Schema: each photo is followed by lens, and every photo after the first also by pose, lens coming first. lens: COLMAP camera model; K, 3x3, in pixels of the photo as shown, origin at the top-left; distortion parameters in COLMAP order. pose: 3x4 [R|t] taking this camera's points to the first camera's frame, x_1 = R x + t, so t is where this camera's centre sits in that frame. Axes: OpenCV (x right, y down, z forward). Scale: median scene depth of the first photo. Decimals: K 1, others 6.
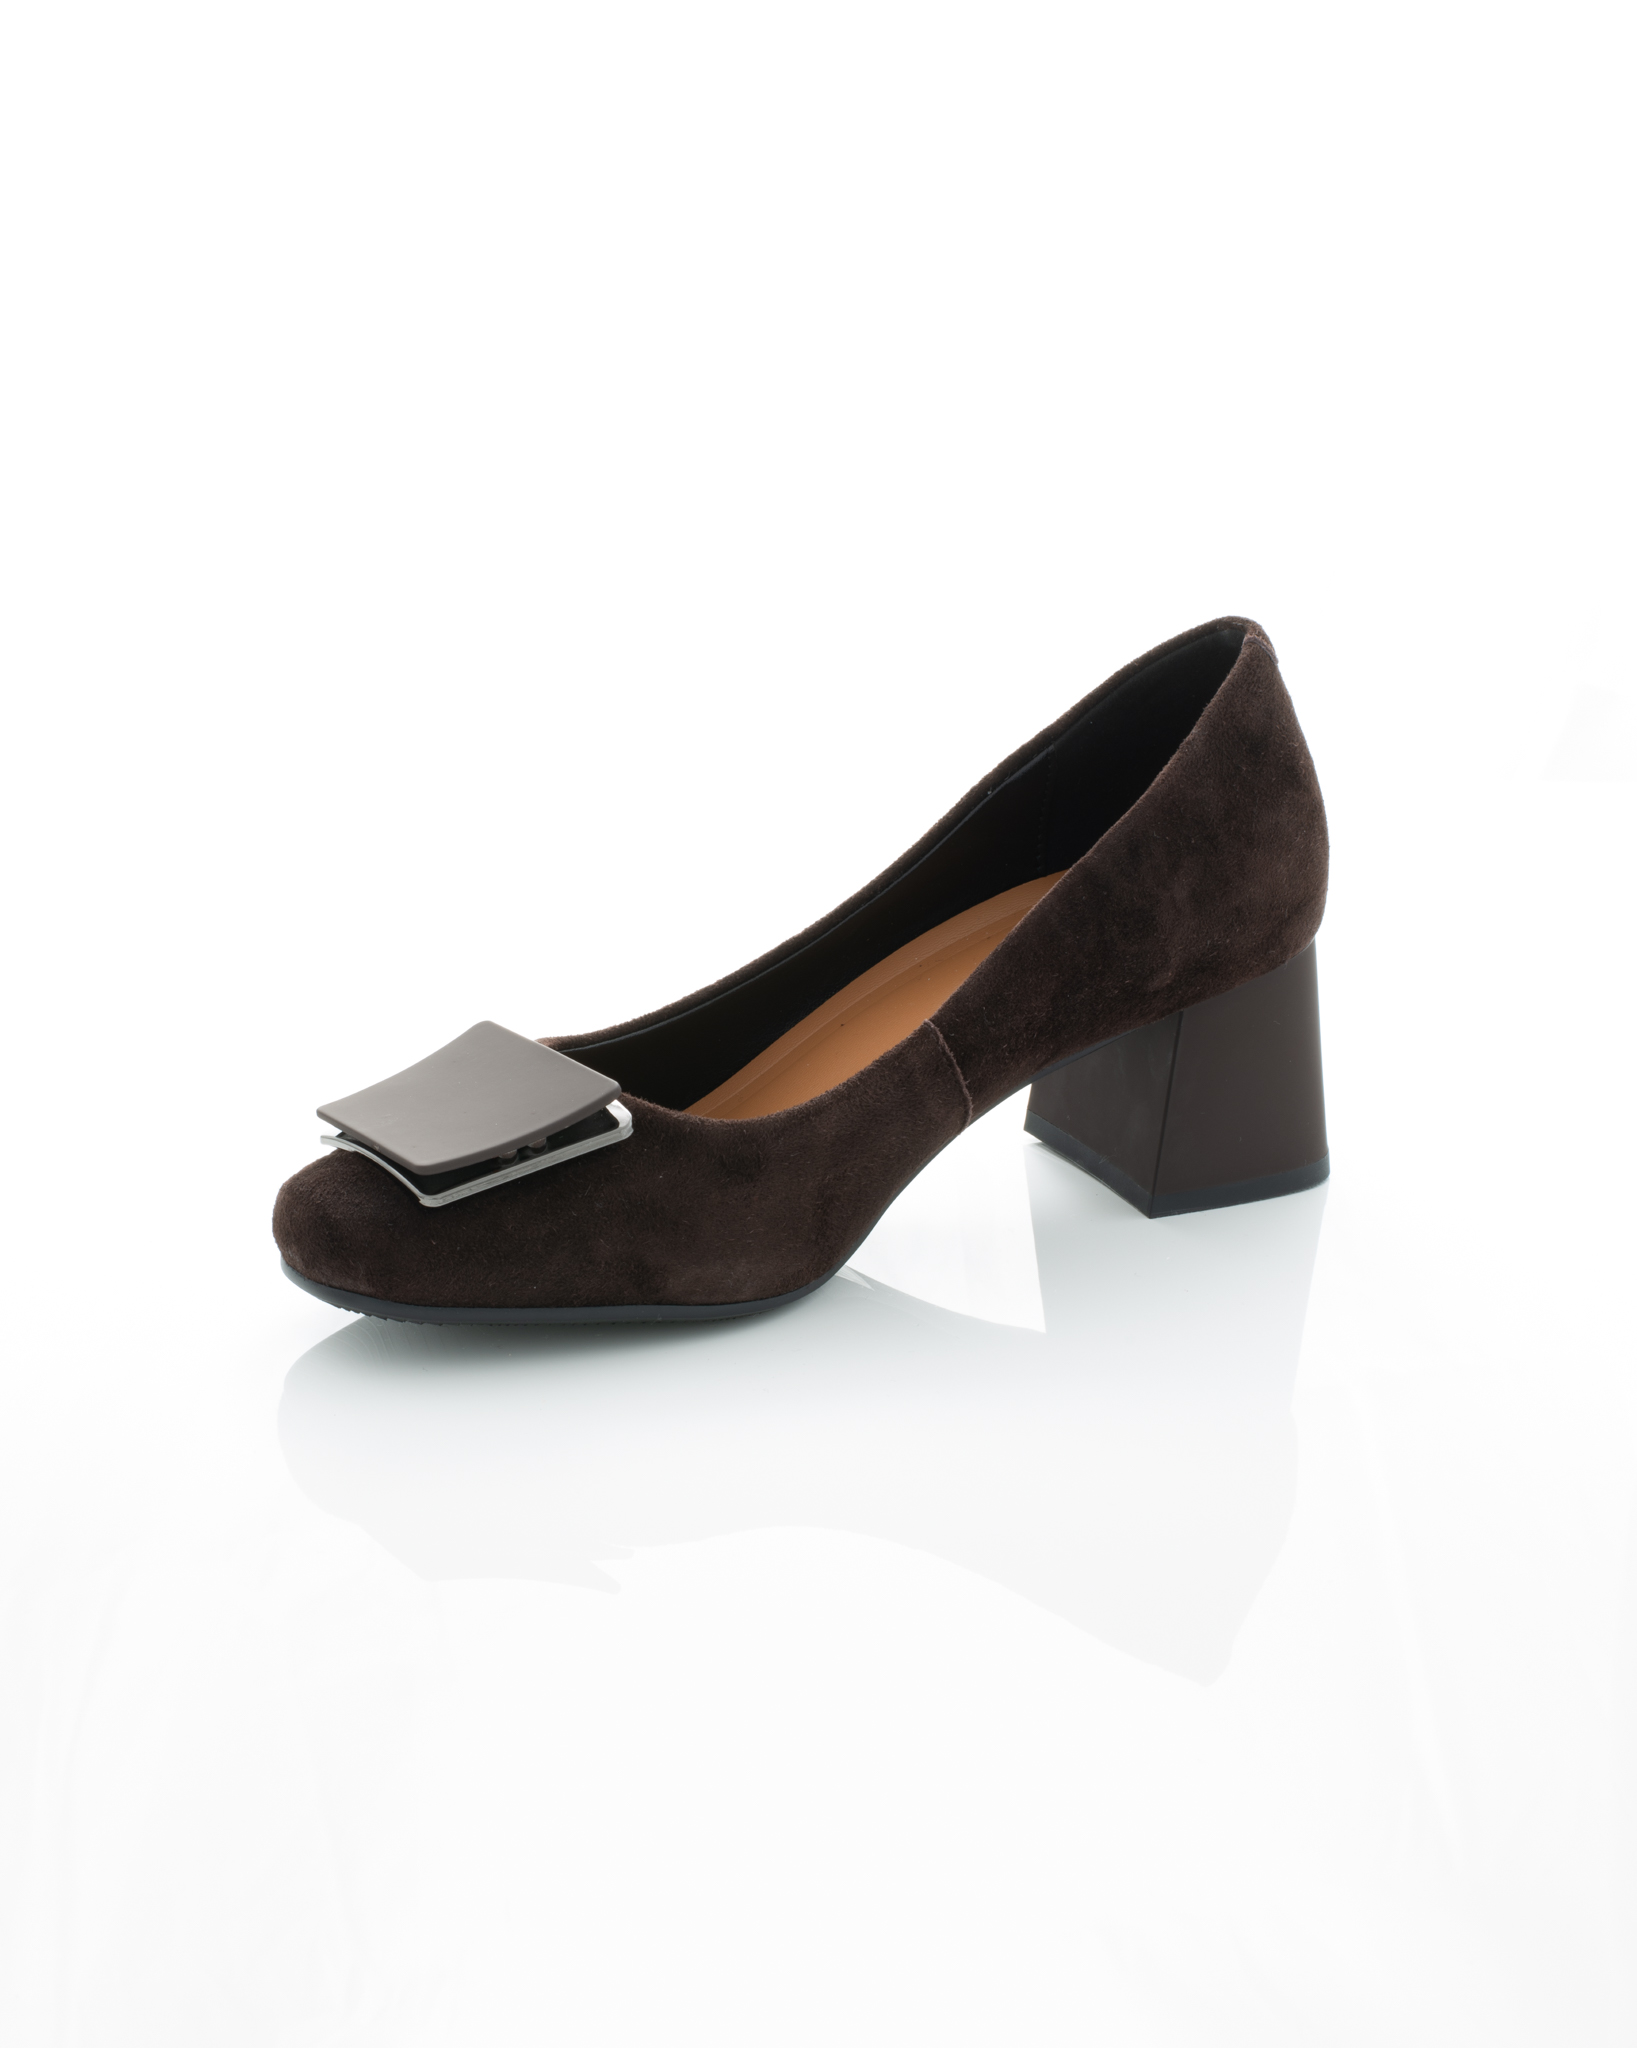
lens RADIAL K [[4566.5, 0, 818.5], [0, 4566.5, 1024.0], [0, 0, 1]] dist [-0.011482, -0.021551]
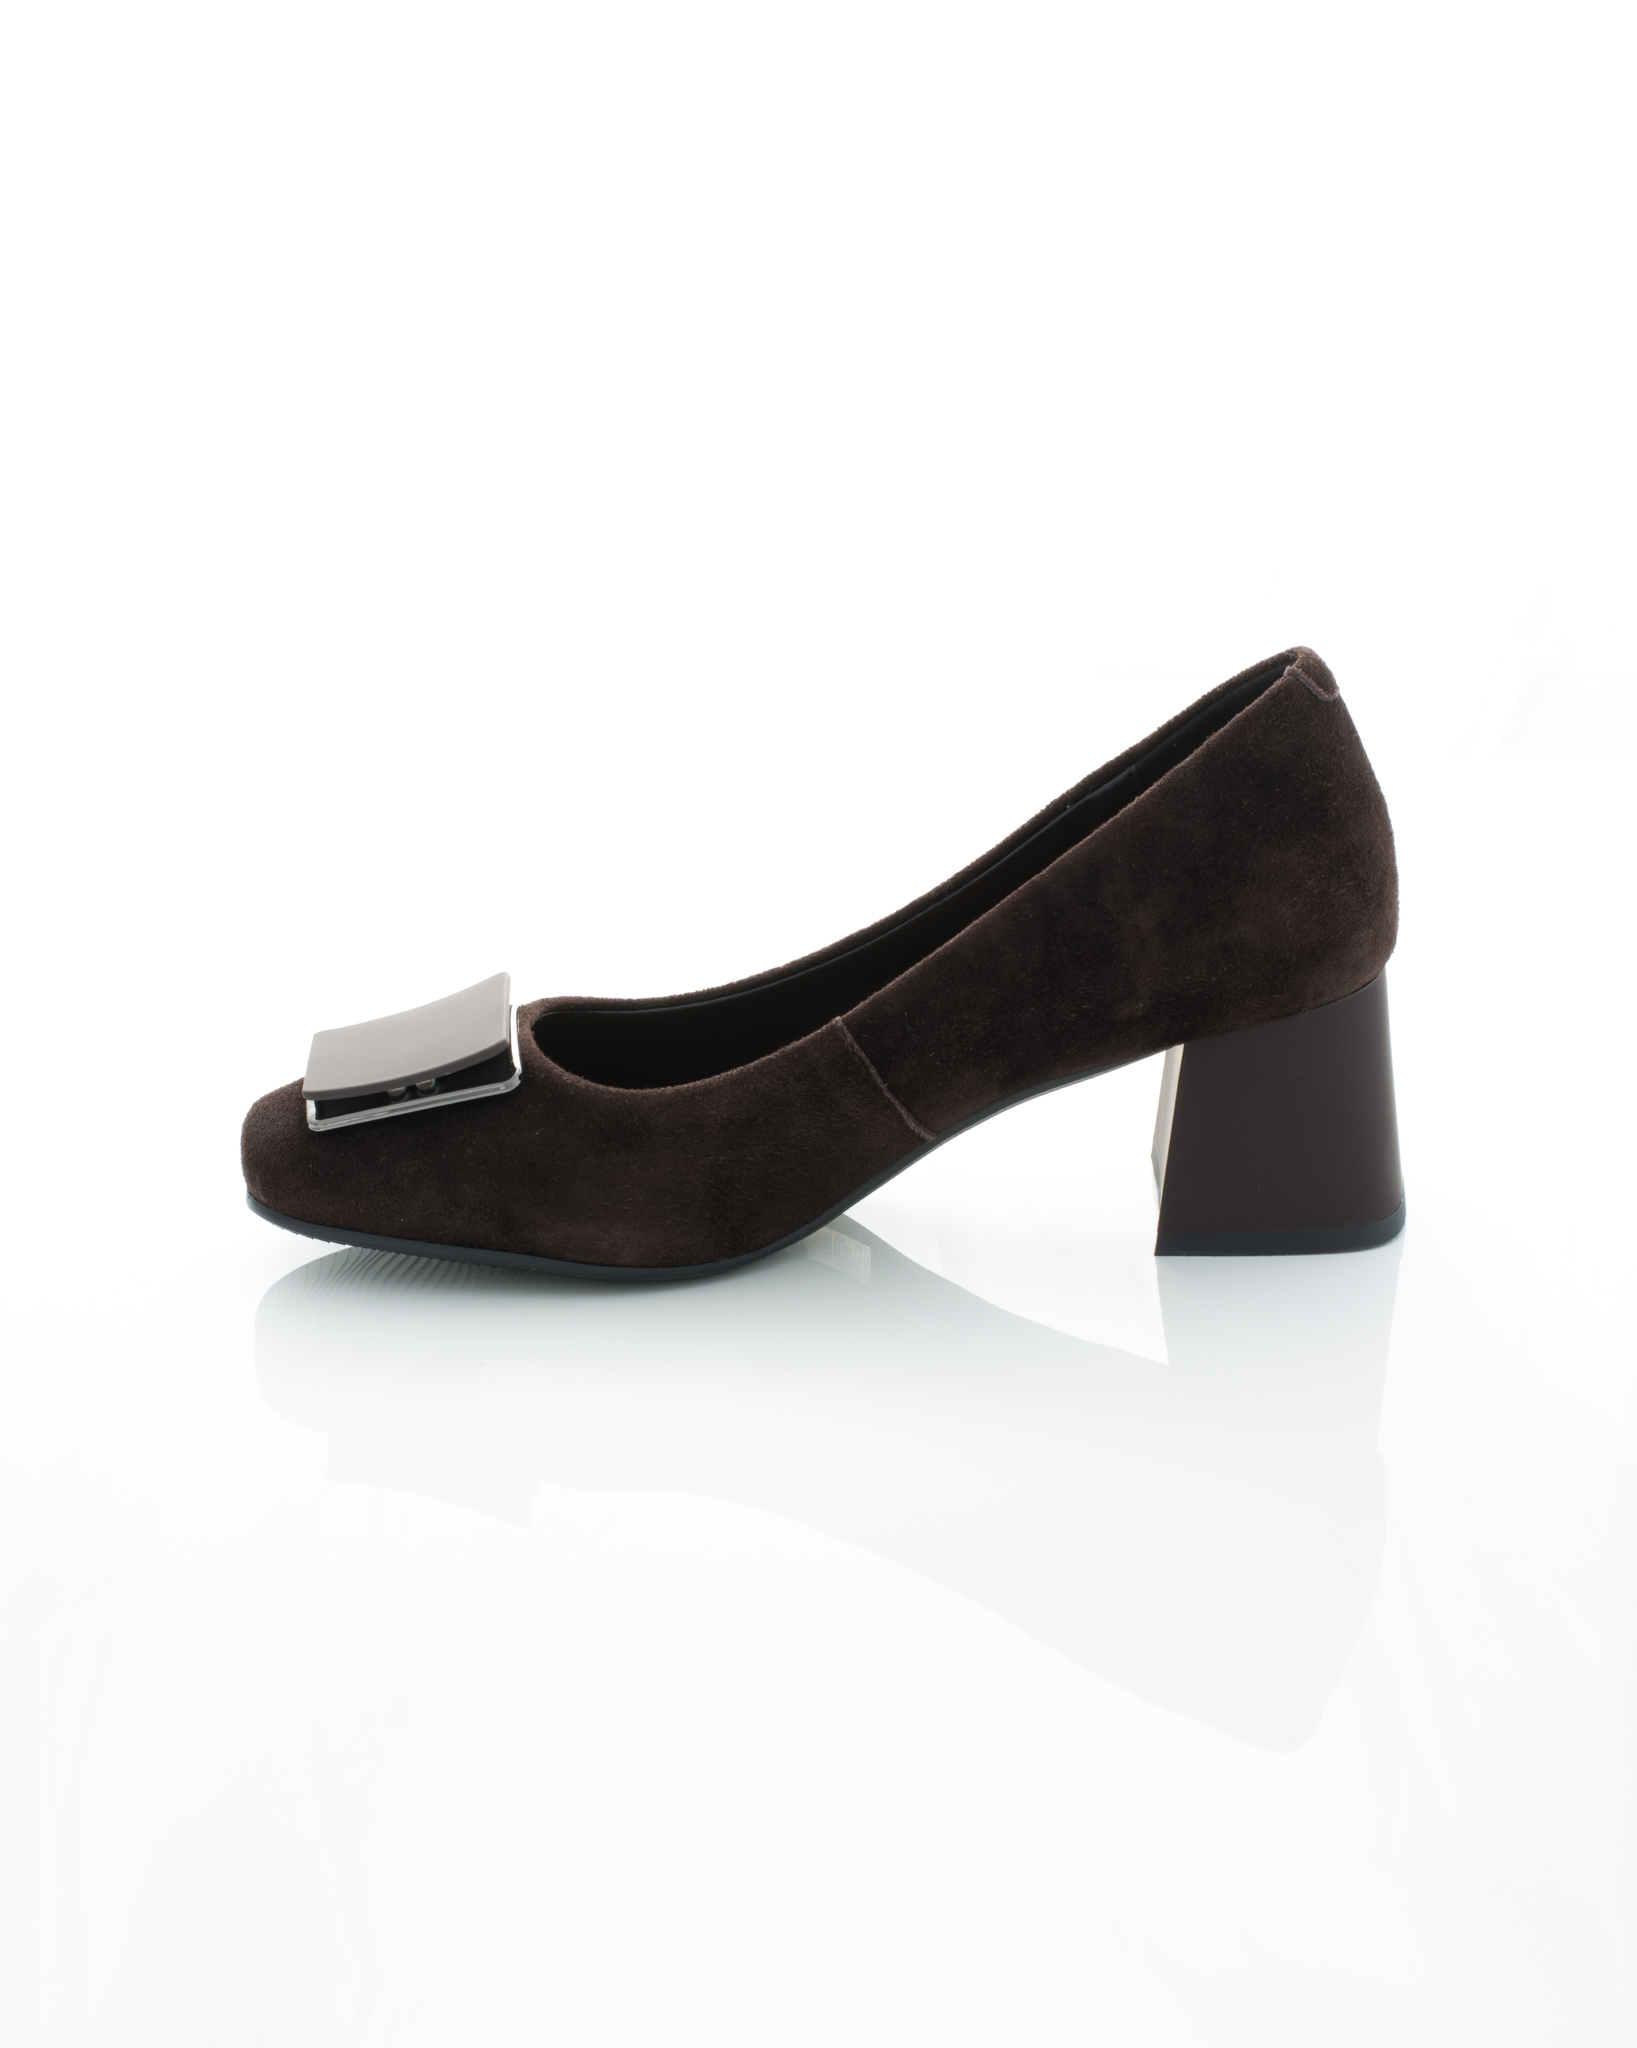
lens RADIAL K [[4566.5, 0, 818.5], [0, 4566.5, 1024.0], [0, 0, 1]] dist [-0.011482, -0.021551]
pose [[0.852621, 0.113479, -0.510060, 0.525355], [-0.114826, 0.992963, 0.028972, -0.027728], [0.509758, 0.033866, 0.859651, 0.127978]]
